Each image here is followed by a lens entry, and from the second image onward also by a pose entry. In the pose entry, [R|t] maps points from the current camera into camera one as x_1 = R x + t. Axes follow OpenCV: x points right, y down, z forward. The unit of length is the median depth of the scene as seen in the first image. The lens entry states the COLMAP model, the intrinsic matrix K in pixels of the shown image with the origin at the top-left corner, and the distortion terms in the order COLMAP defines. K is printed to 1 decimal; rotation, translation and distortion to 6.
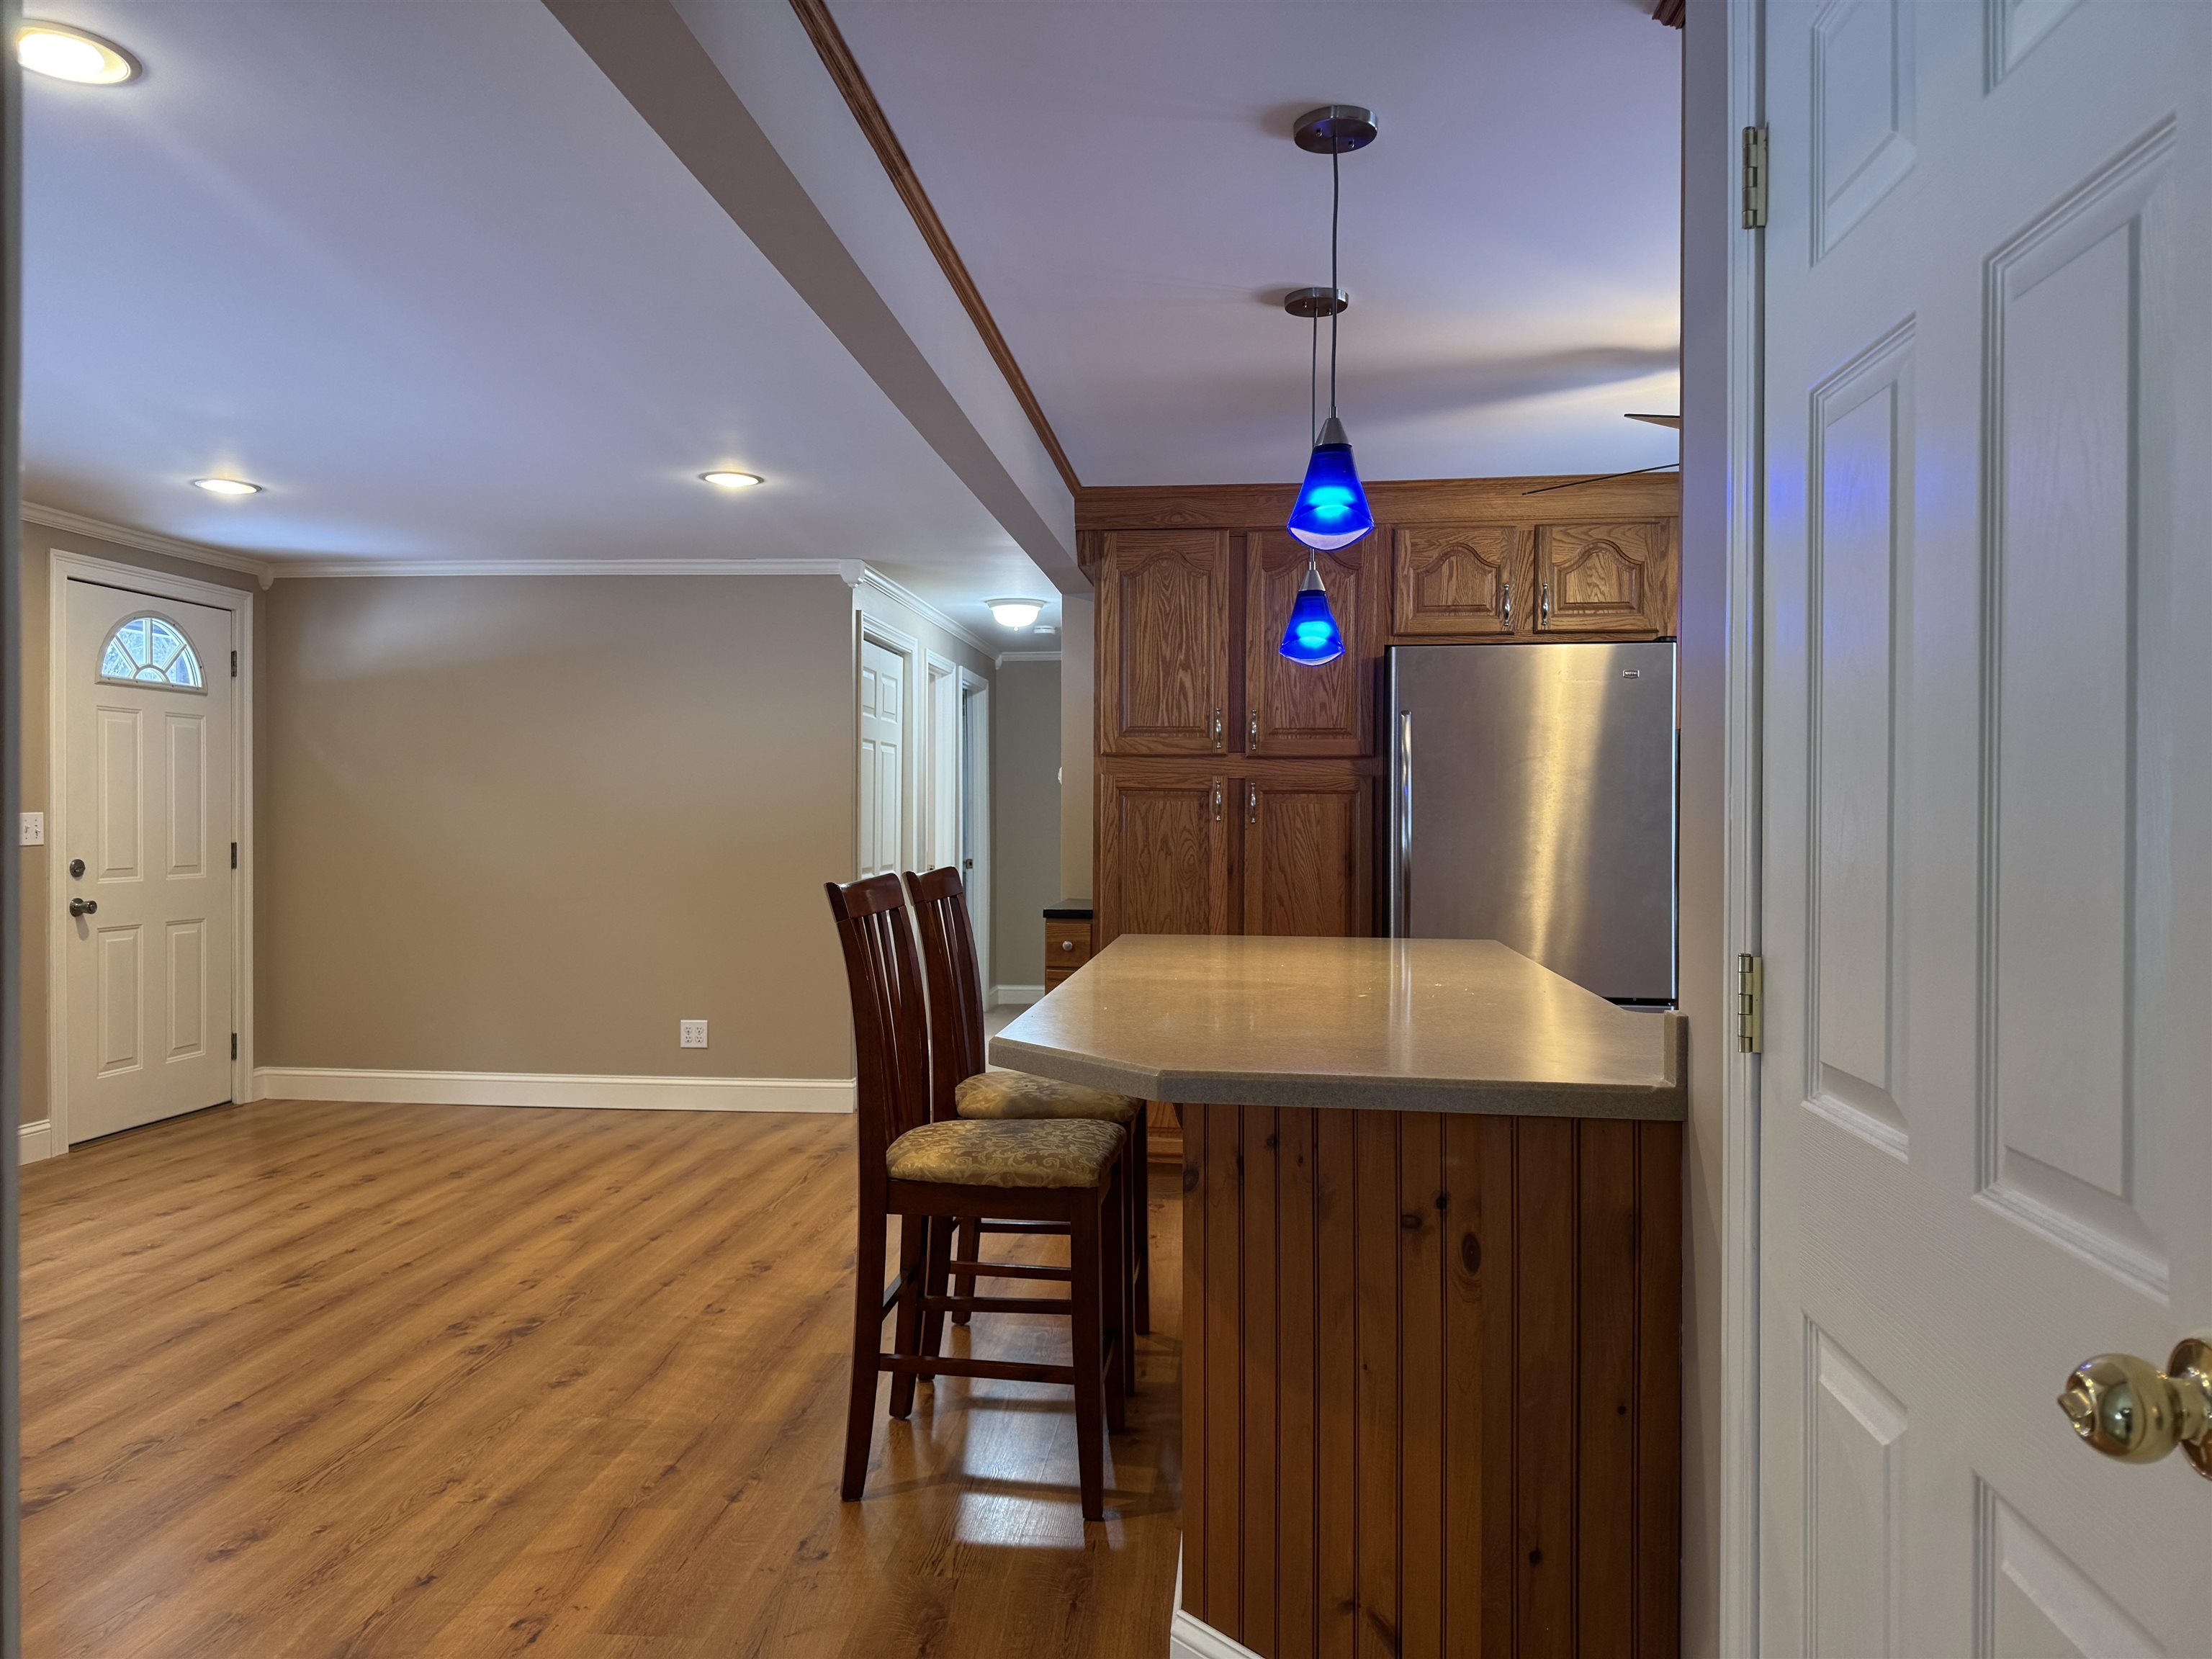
lens RADIAL K [[1551.5, 0, 1100.0], [0, 1551.5, 835.1], [0, 0, 1]] dist [0.057420, -0.071110]
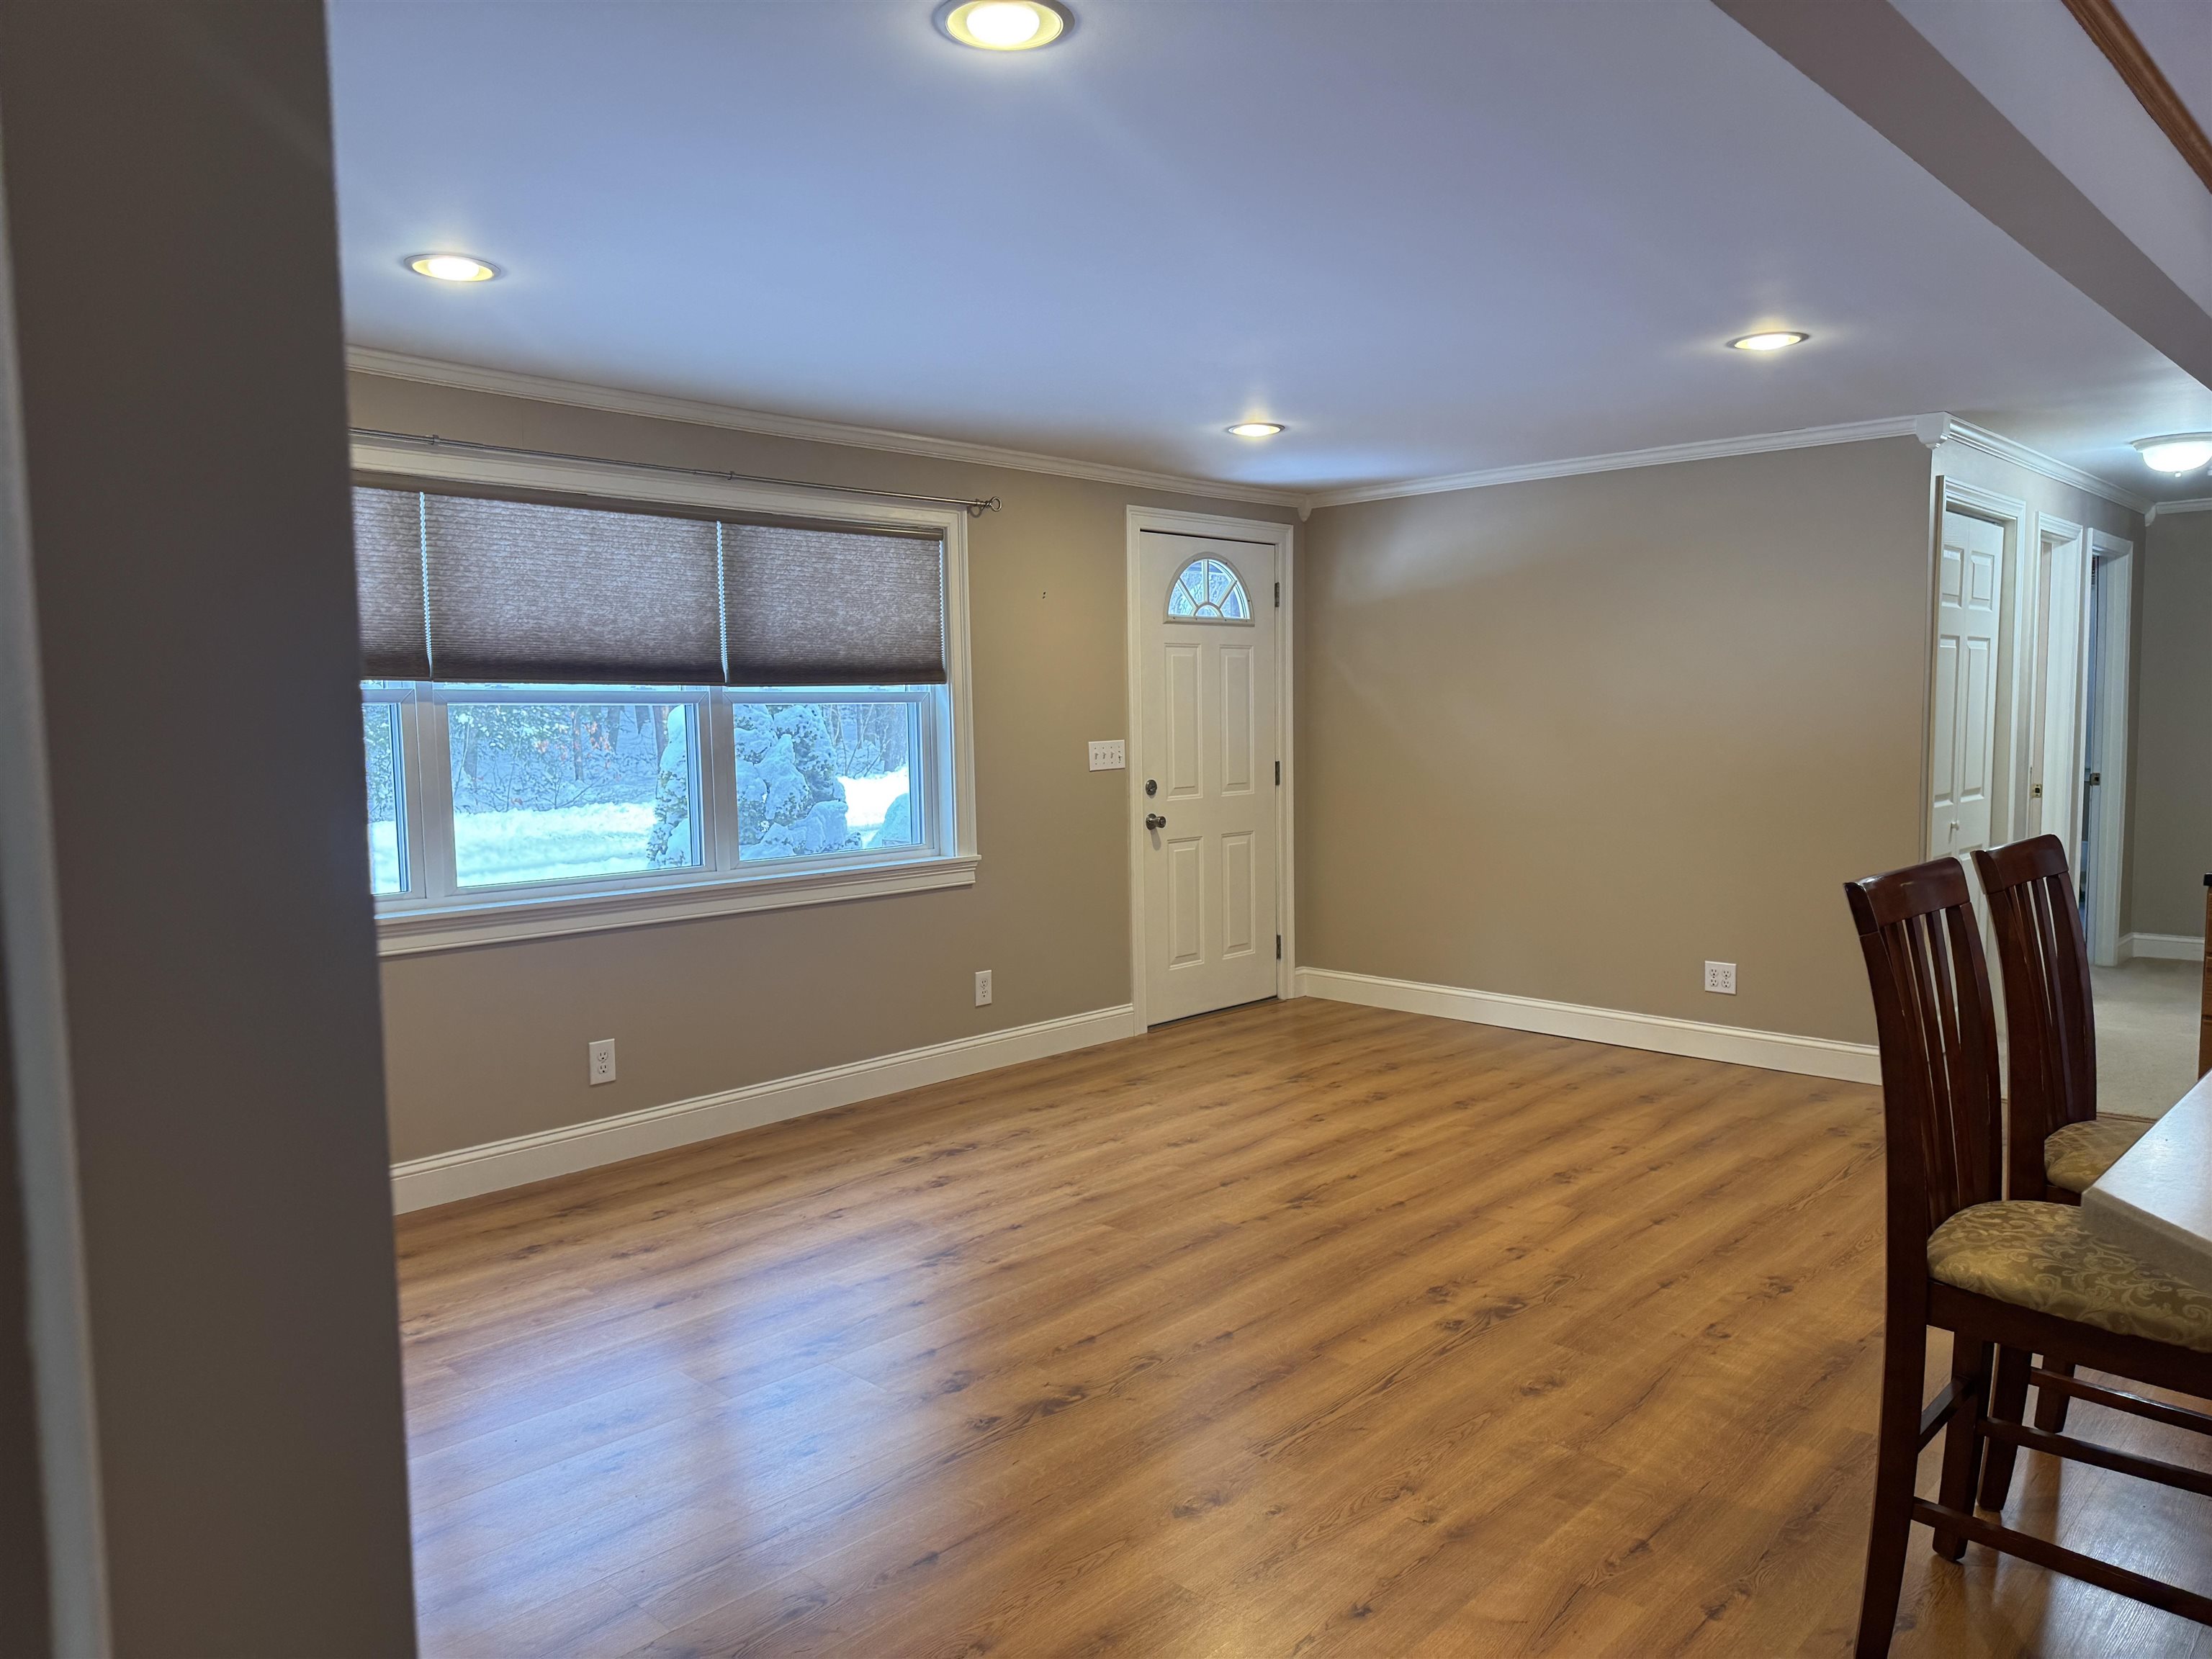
lens RADIAL K [[1551.5, 0, 1084.0], [0, 1551.5, 827.6], [0, 0, 1]] dist [0.057420, -0.071110]
pose [[0.789742, 0.031064, -0.612653, -0.001493], [0.011837, 0.997759, 0.065849, -0.034660], [0.613325, -0.059256, 0.787604, 0.119130]]
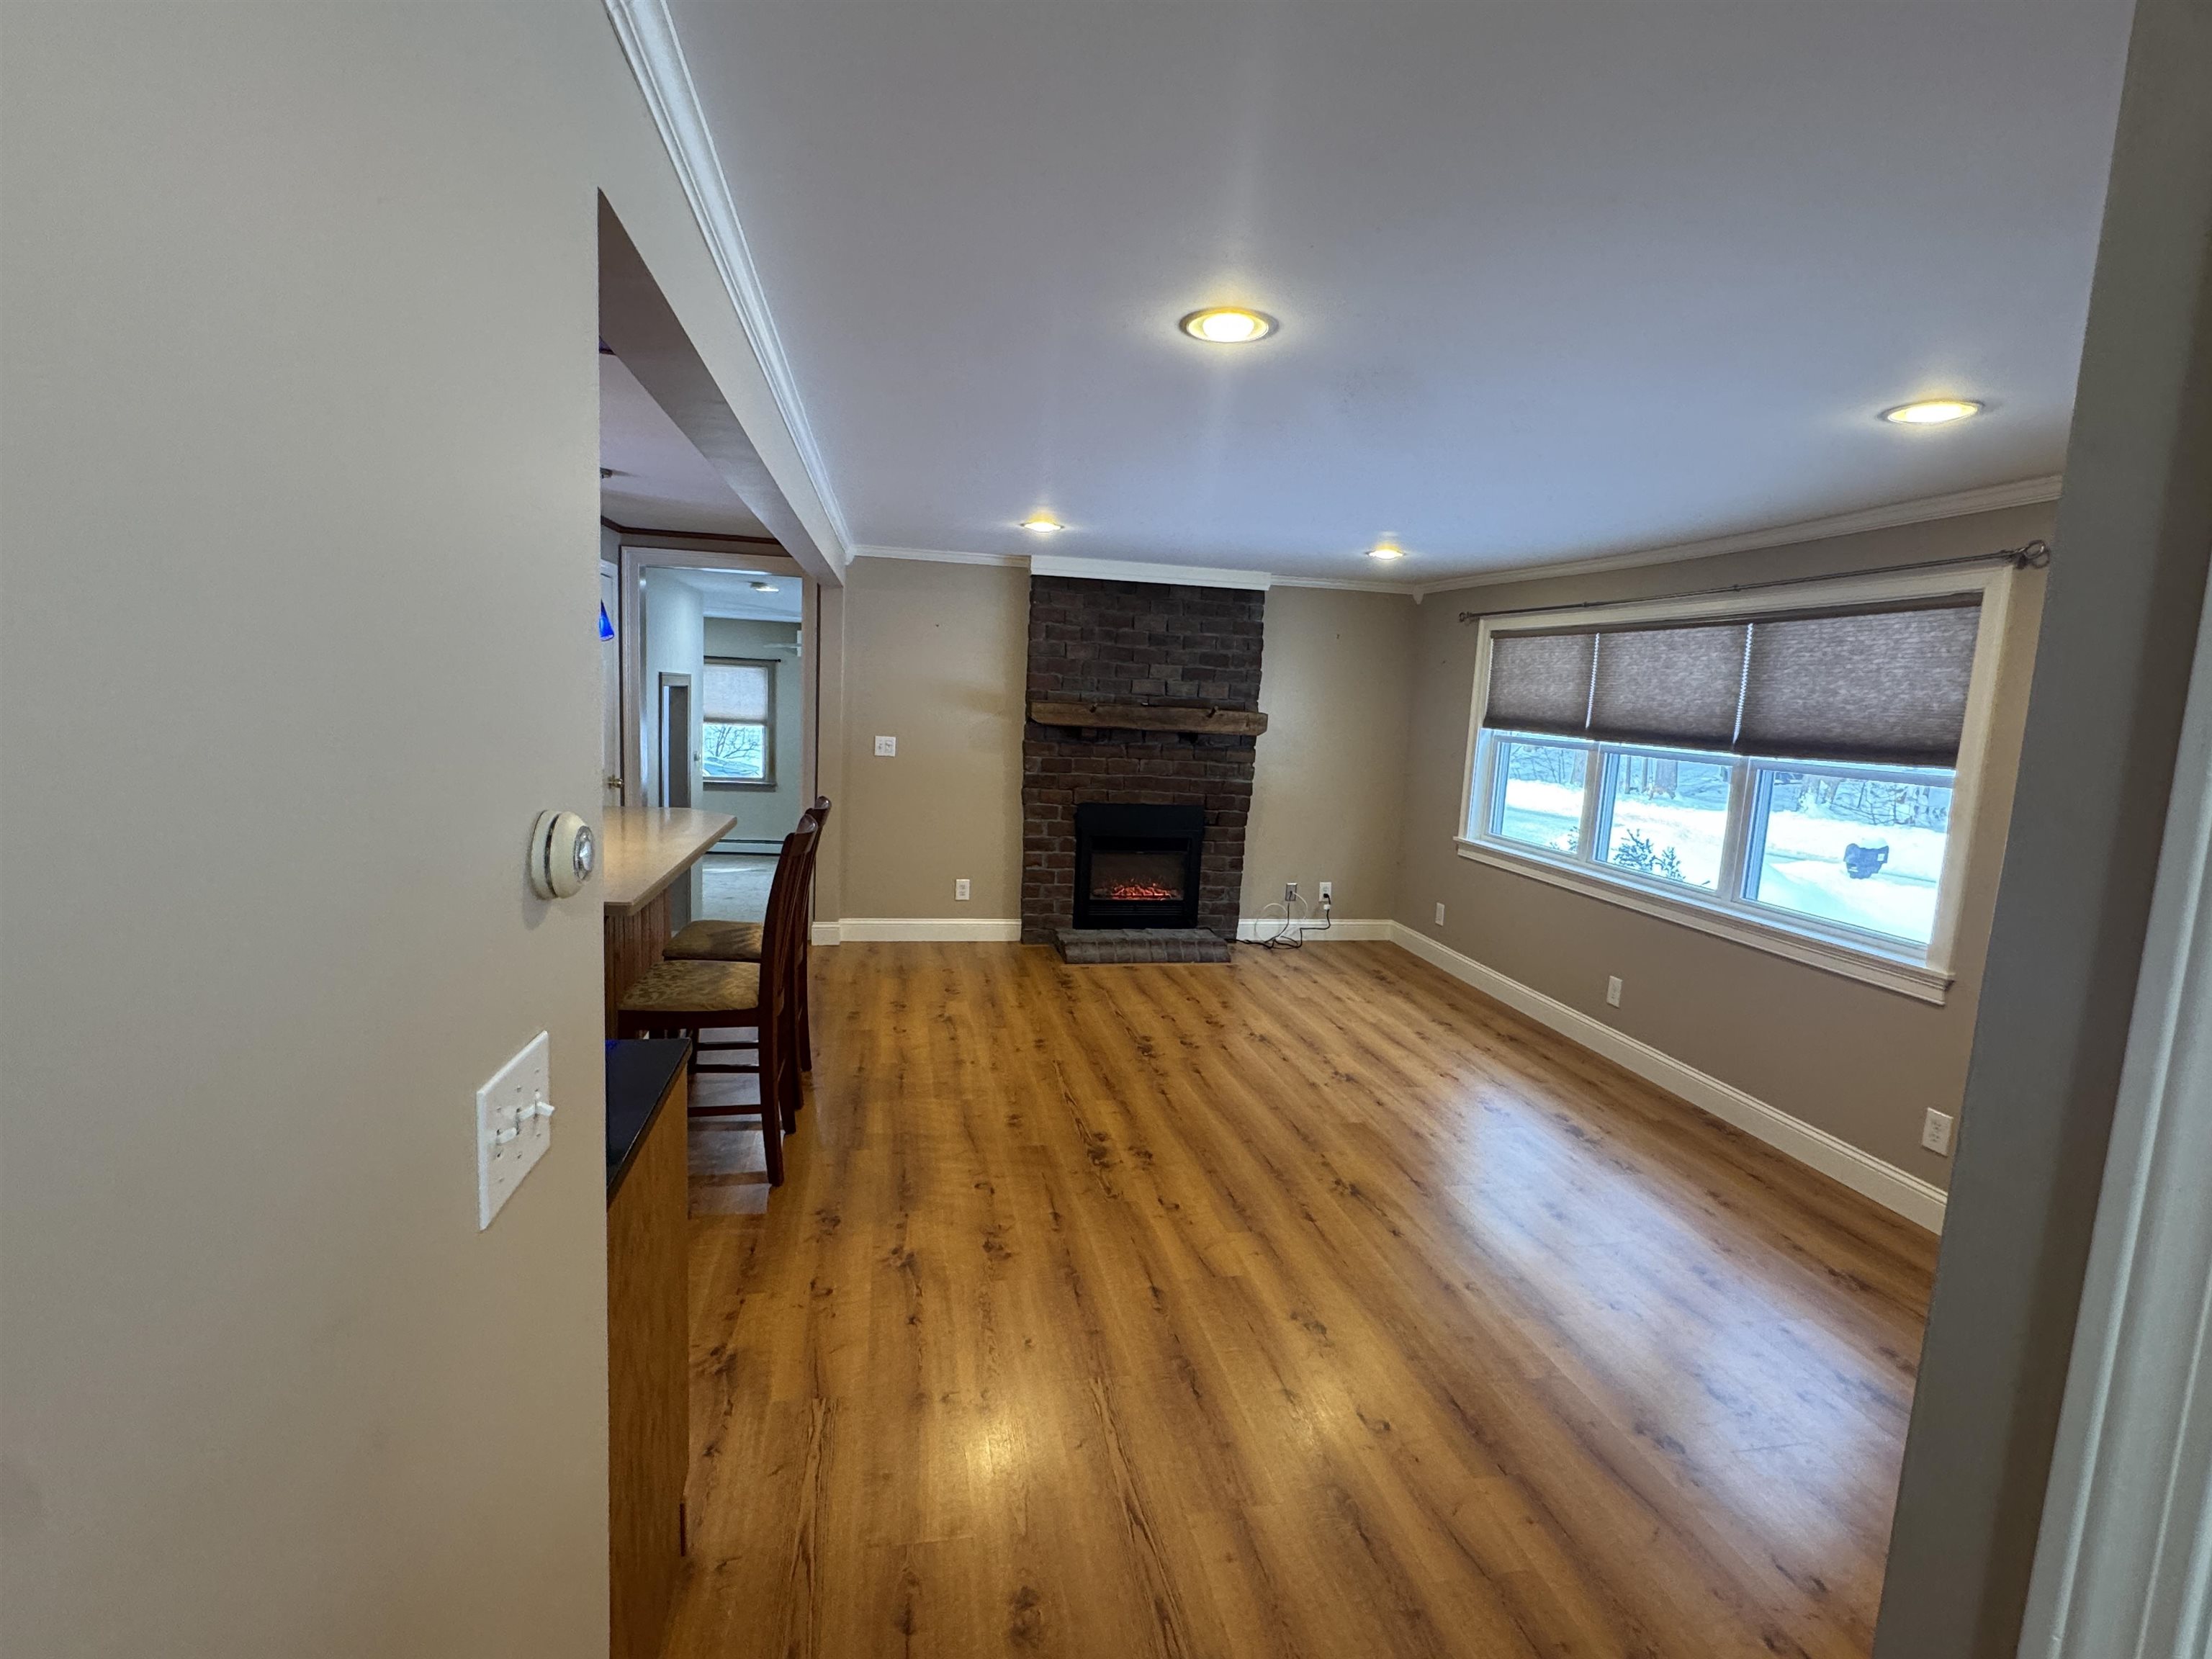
lens RADIAL K [[1046.7, 0, 1110.1], [0, 1046.7, 823.4], [0, 0, 1]] dist [-0.003265, -0.000151]
pose [[-0.953772, -0.016127, -0.300099, -0.083683], [-0.058013, 0.989658, 0.131194, -0.101645], [0.294879, 0.142539, -0.944843, 1.749716]]
